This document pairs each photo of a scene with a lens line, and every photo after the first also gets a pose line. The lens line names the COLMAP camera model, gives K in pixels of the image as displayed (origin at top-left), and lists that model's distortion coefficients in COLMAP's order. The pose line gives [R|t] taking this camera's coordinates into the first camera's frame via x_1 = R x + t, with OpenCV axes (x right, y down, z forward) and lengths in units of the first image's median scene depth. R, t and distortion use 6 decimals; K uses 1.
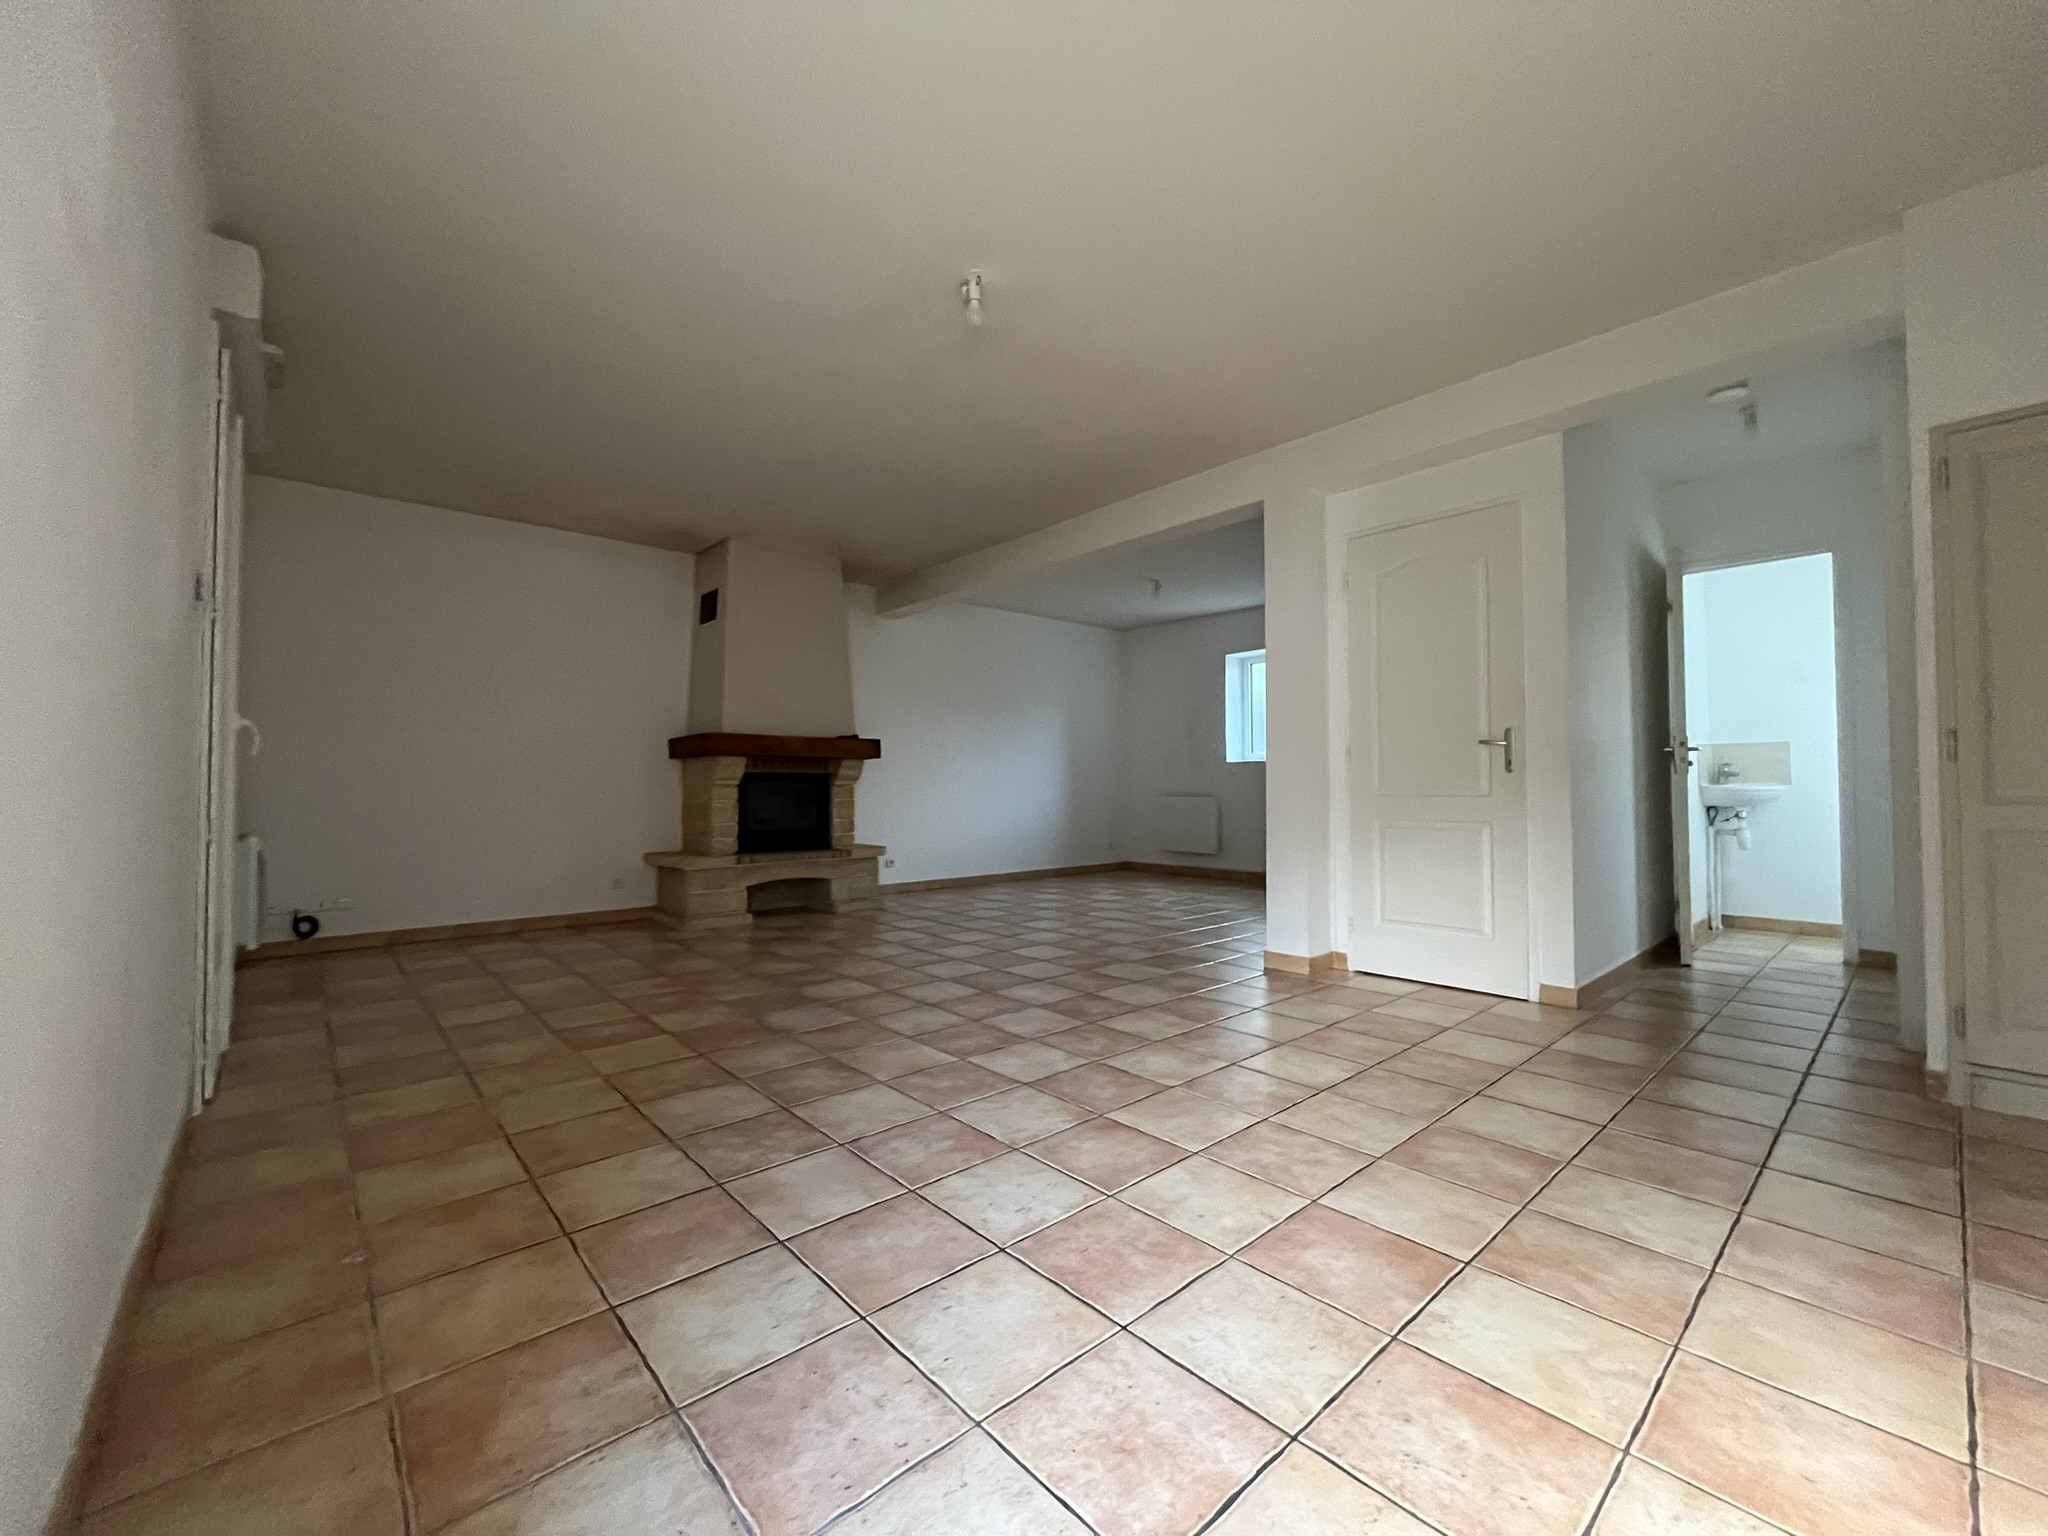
lens RADIAL K [[824.5, 0, 1010.6], [0, 824.5, 761.8], [0, 0, 1]] dist [-0.001604, -0.000398]
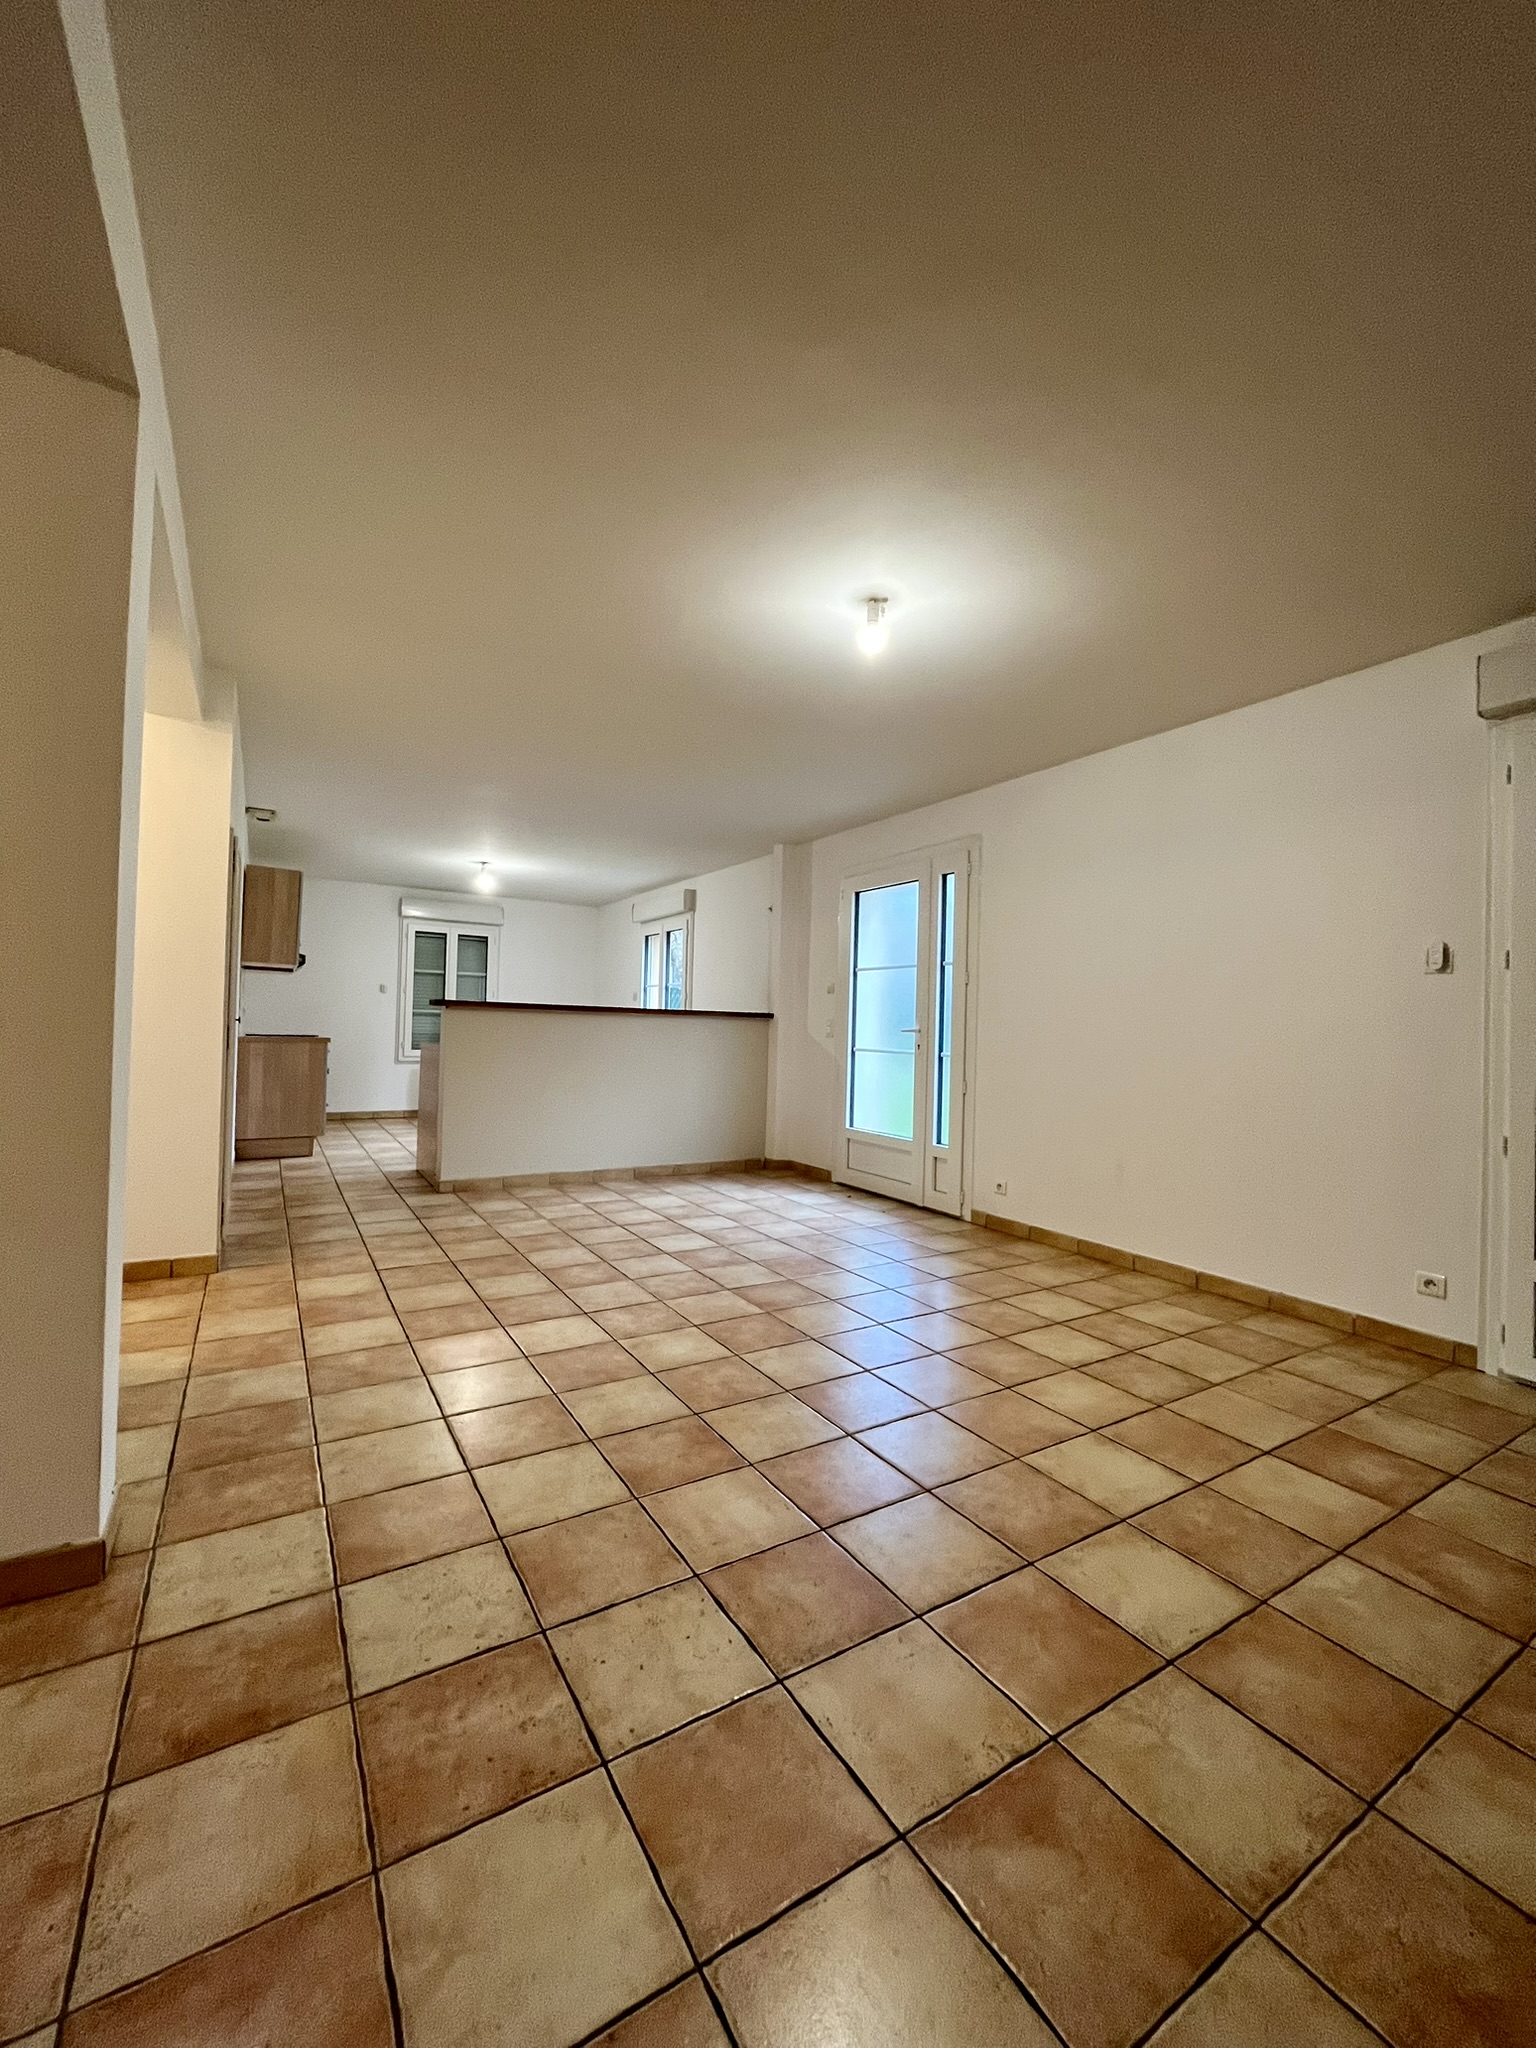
lens RADIAL K [[824.5, 0, 764.8], [0, 824.5, 1017.3], [0, 0, 1]] dist [-0.001604, -0.000398]
pose [[-0.985889, -0.021979, 0.165953, -0.063845], [-0.029125, 0.998745, -0.040752, -0.013966], [-0.164849, -0.045010, -0.985291, 1.391828]]
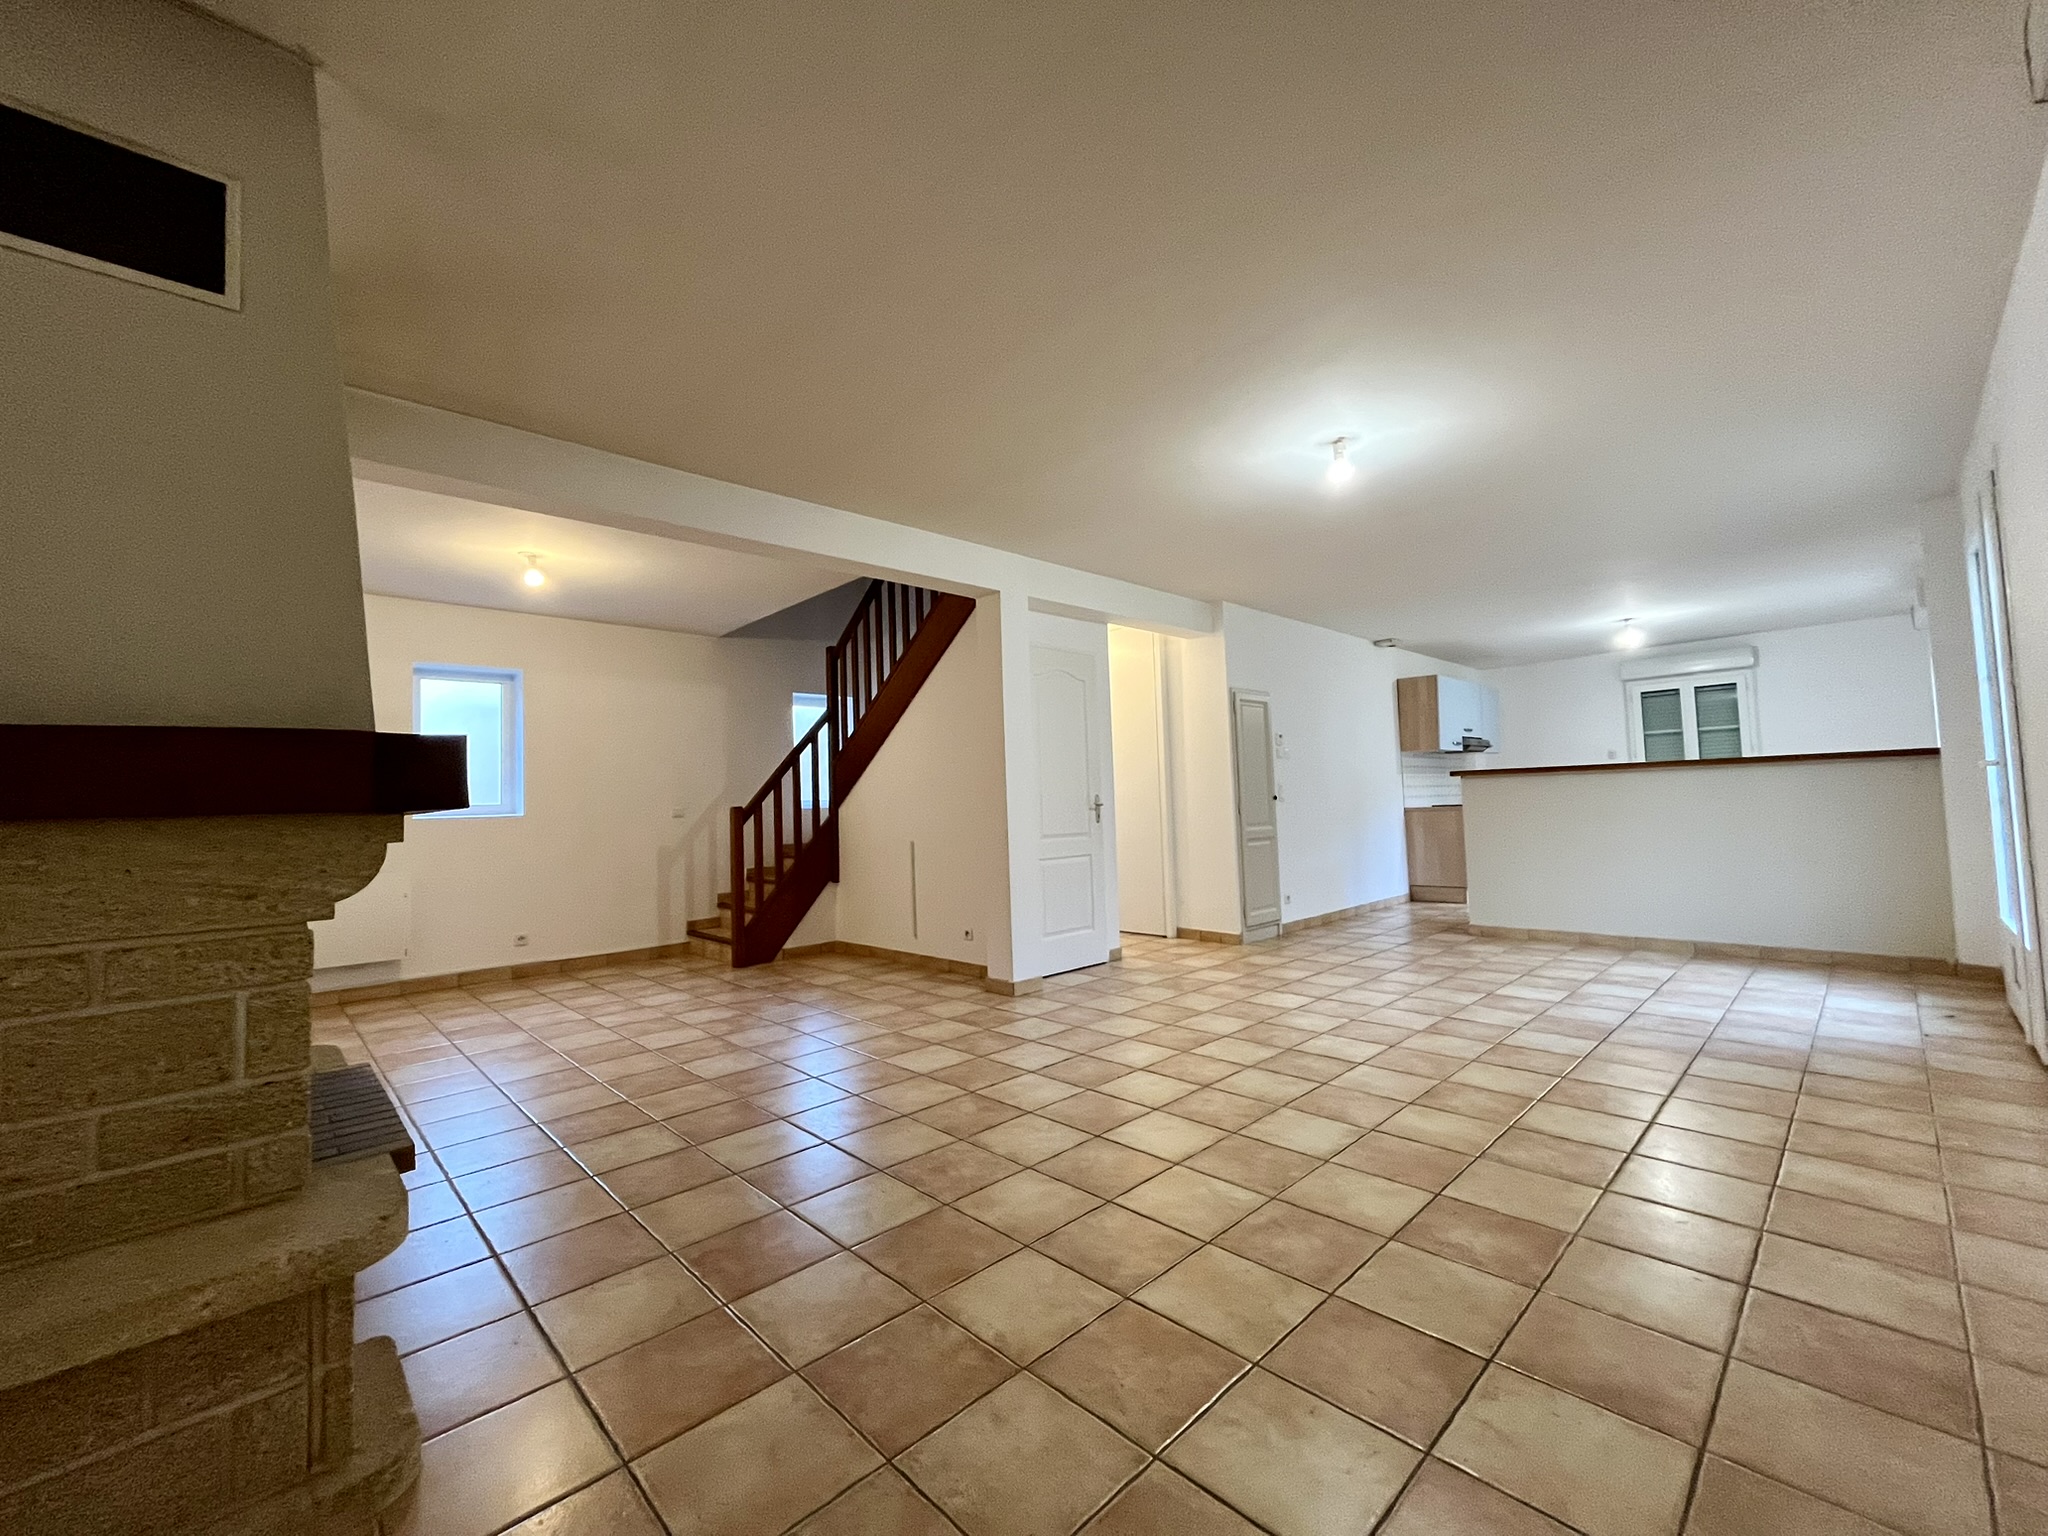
lens RADIAL K [[824.5, 0, 1018.1], [0, 824.5, 765.2], [0, 0, 1]] dist [-0.001604, -0.000398]
pose [[-0.036931, 0.054332, 0.997840, -0.881065], [0.005673, 0.998516, -0.054159, -0.010994], [-0.999302, 0.003661, -0.037184, 1.069693]]
